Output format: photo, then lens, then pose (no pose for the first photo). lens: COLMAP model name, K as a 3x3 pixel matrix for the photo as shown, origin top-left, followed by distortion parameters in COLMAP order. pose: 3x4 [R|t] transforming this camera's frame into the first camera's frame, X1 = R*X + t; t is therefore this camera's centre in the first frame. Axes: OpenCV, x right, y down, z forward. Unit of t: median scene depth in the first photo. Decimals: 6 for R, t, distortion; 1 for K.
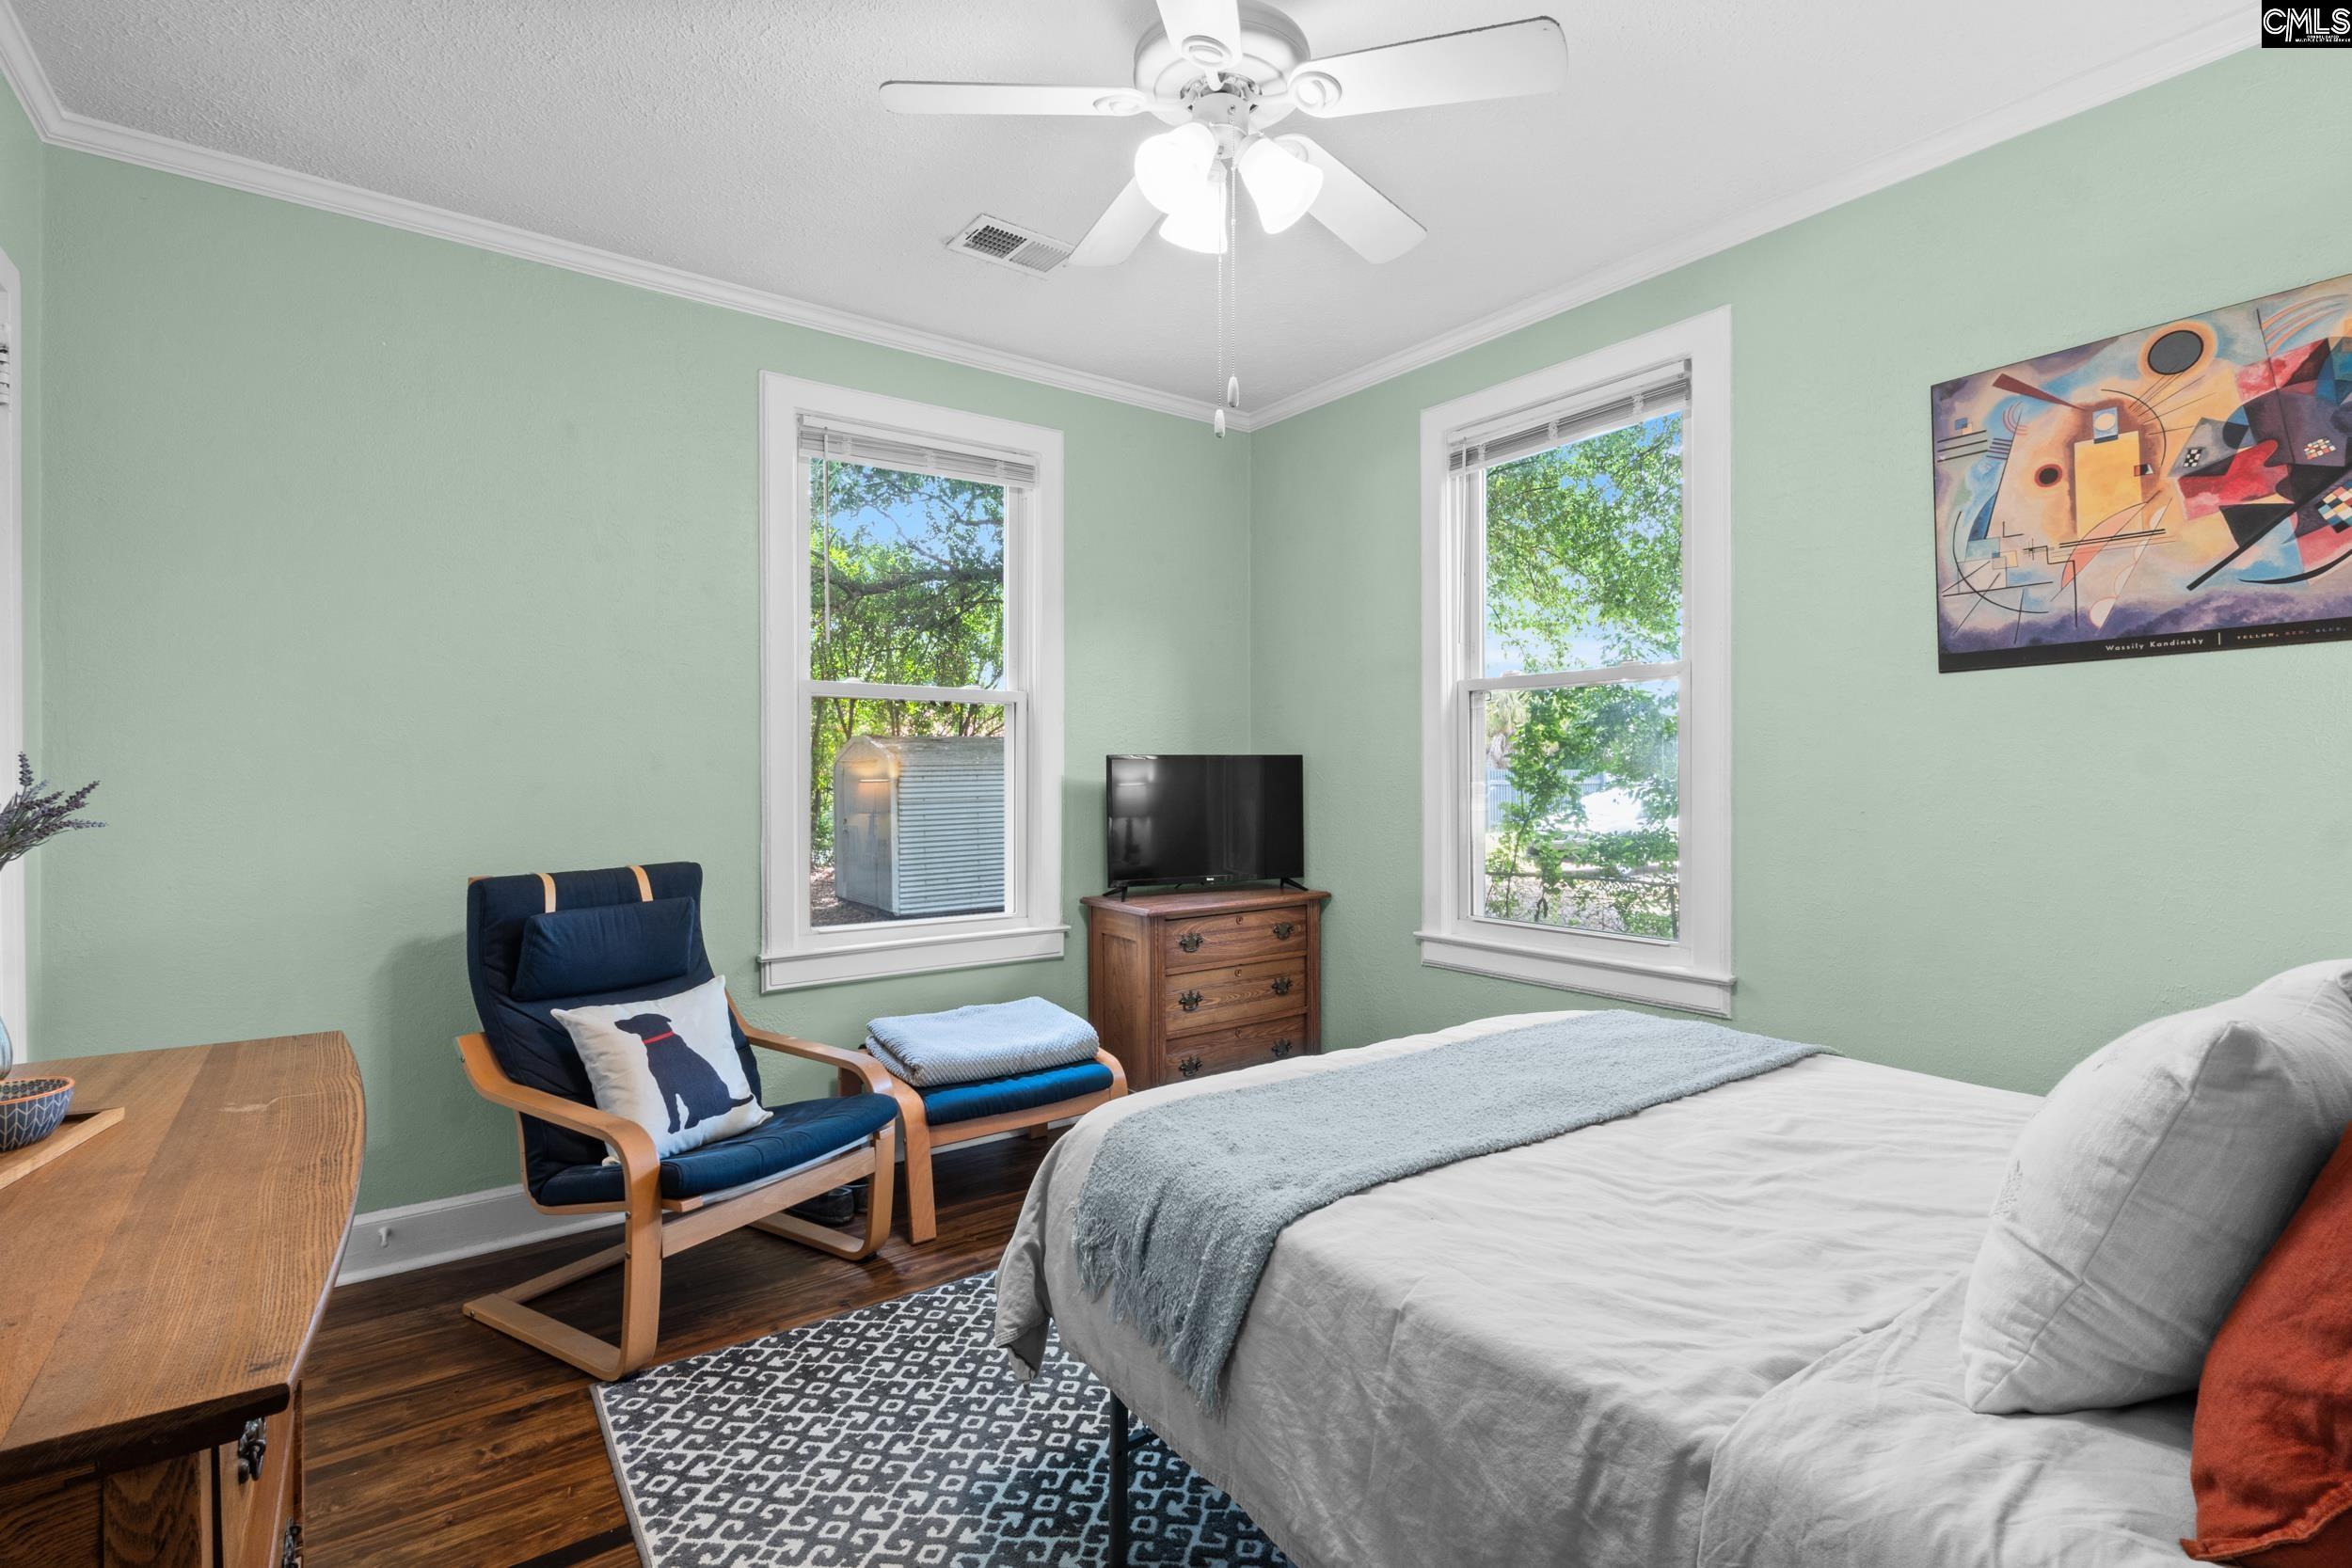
lens RADIAL K [[1086.9, 0, 1176.0], [0, 1086.9, 784.0], [0, 0, 1]] dist [-0.000758, -0.000248]
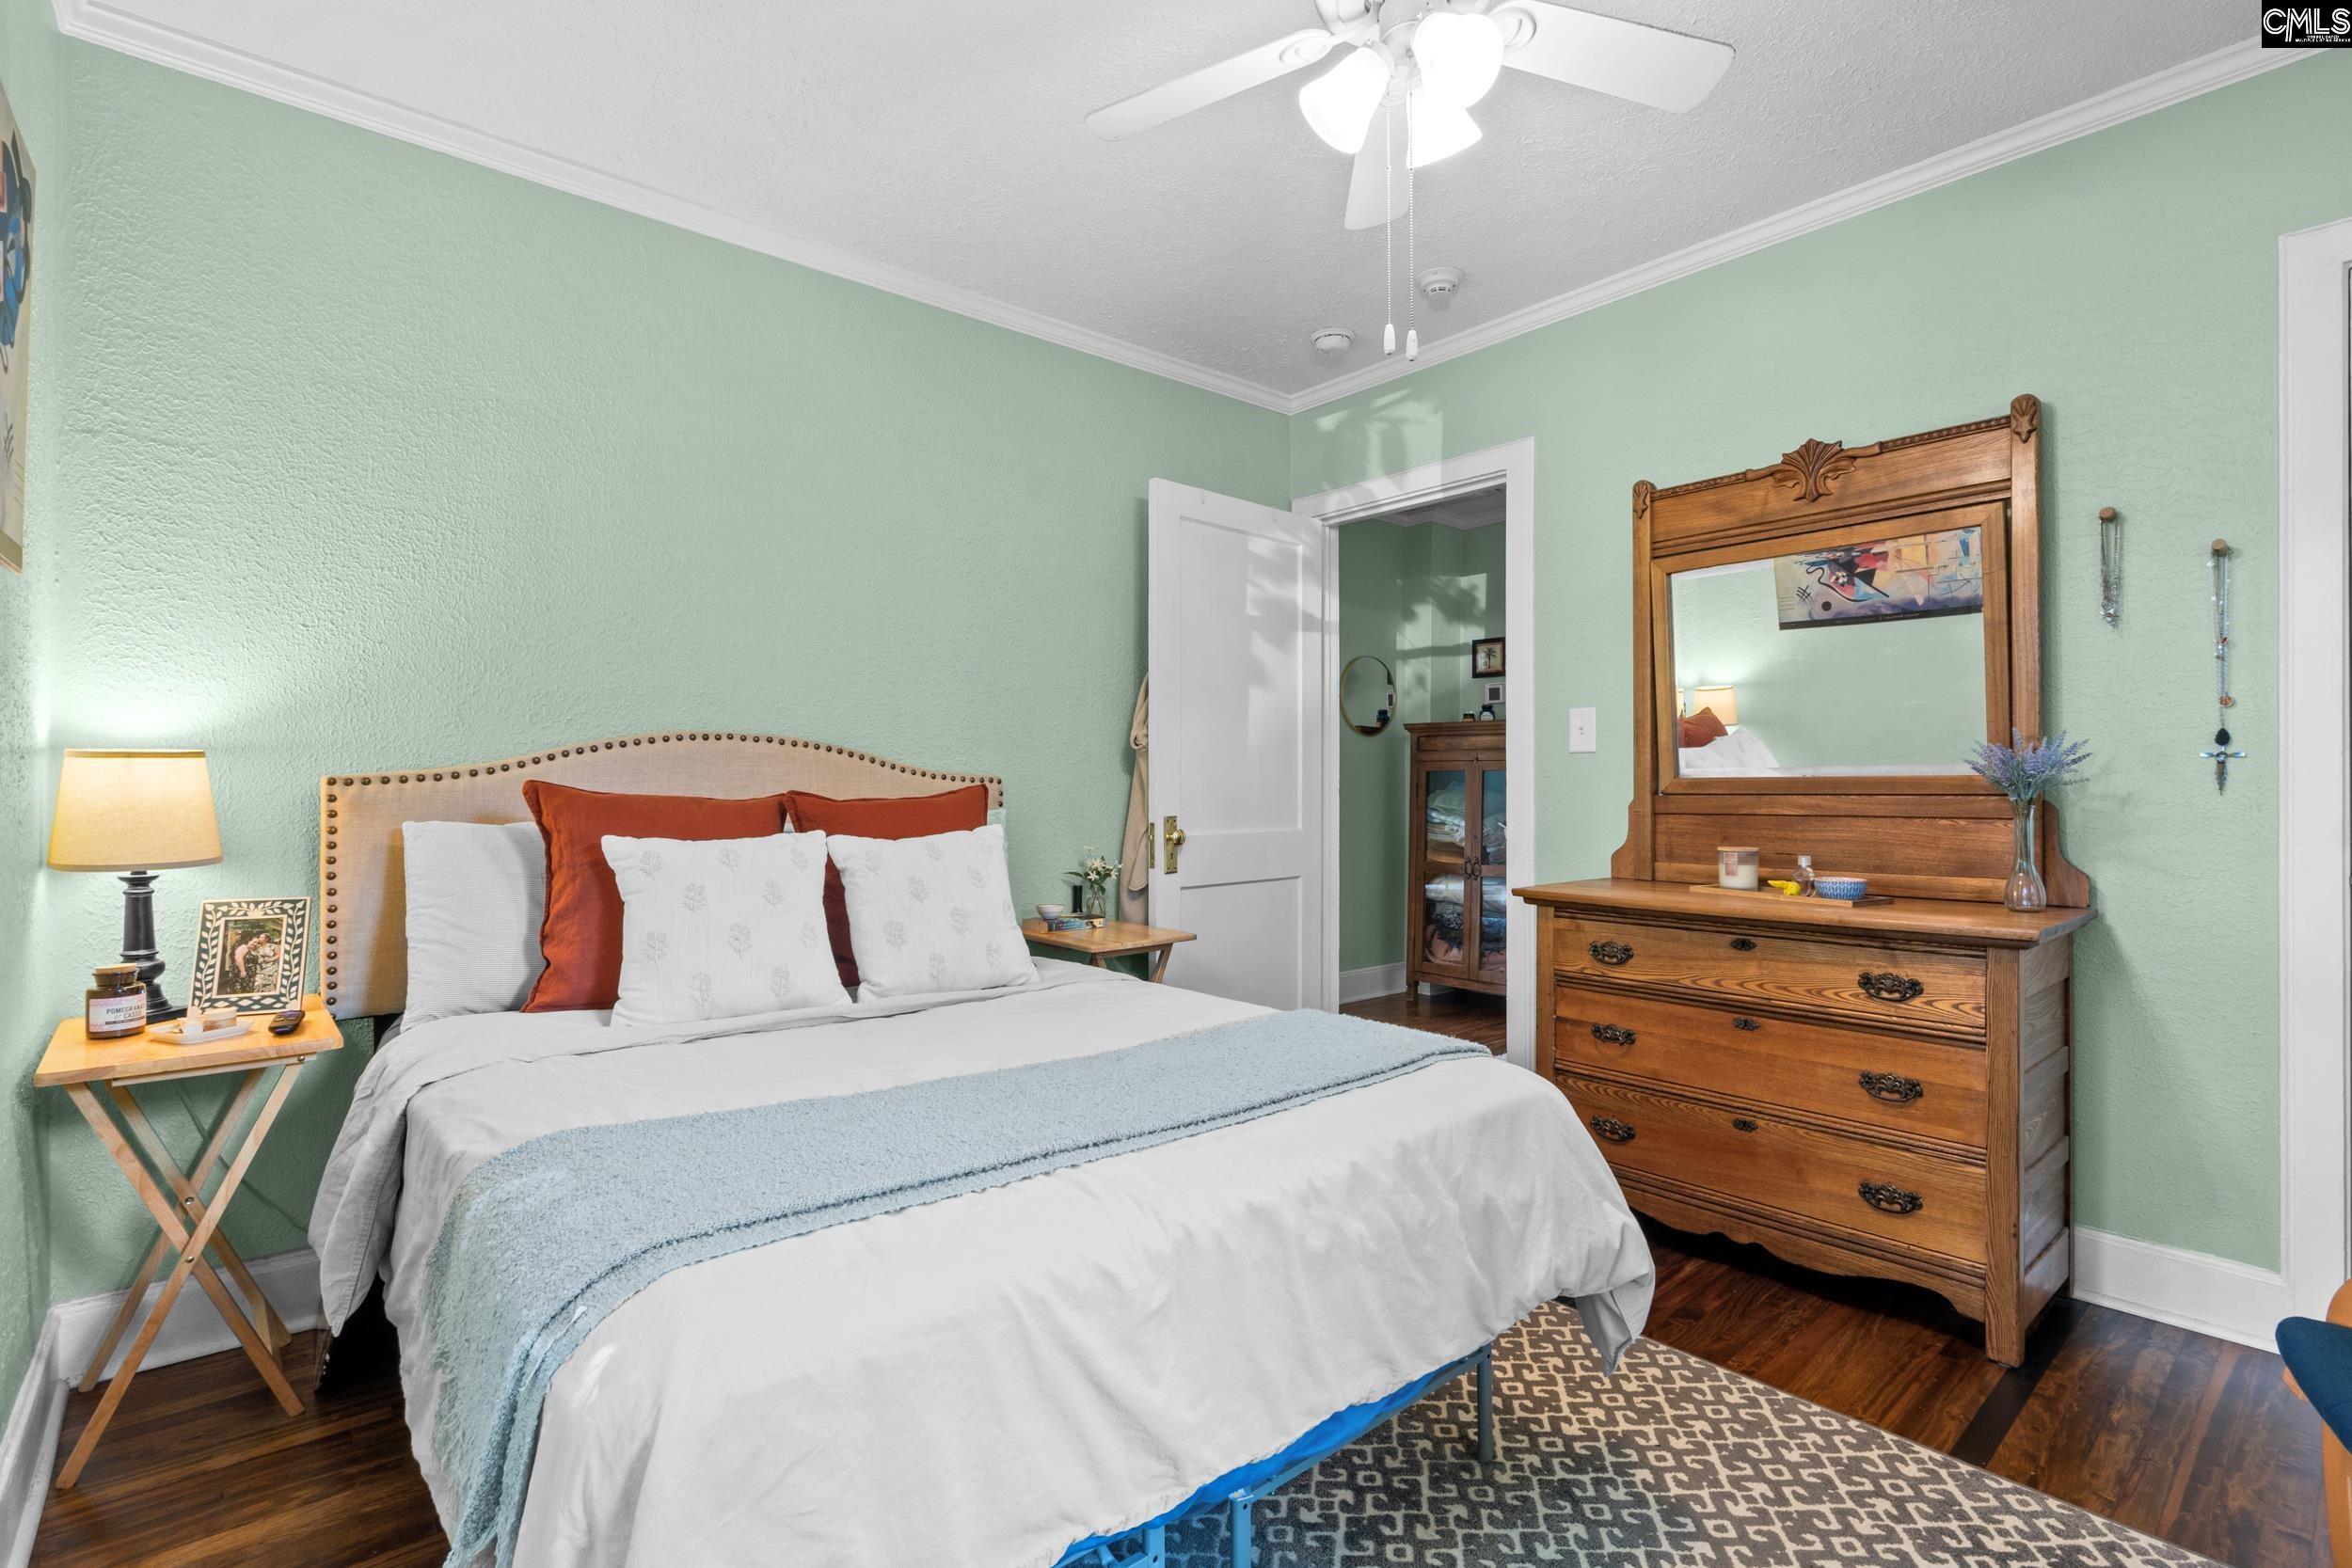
lens RADIAL K [[1086.9, 0, 1176.0], [0, 1086.9, 784.0], [0, 0, 1]] dist [-0.000758, -0.000248]
pose [[-0.997203, 0.000278, -0.074746, 0.312129], [-0.000170, 0.999982, 0.005978, 0.036777], [0.074746, 0.005974, -0.997185, 1.917293]]
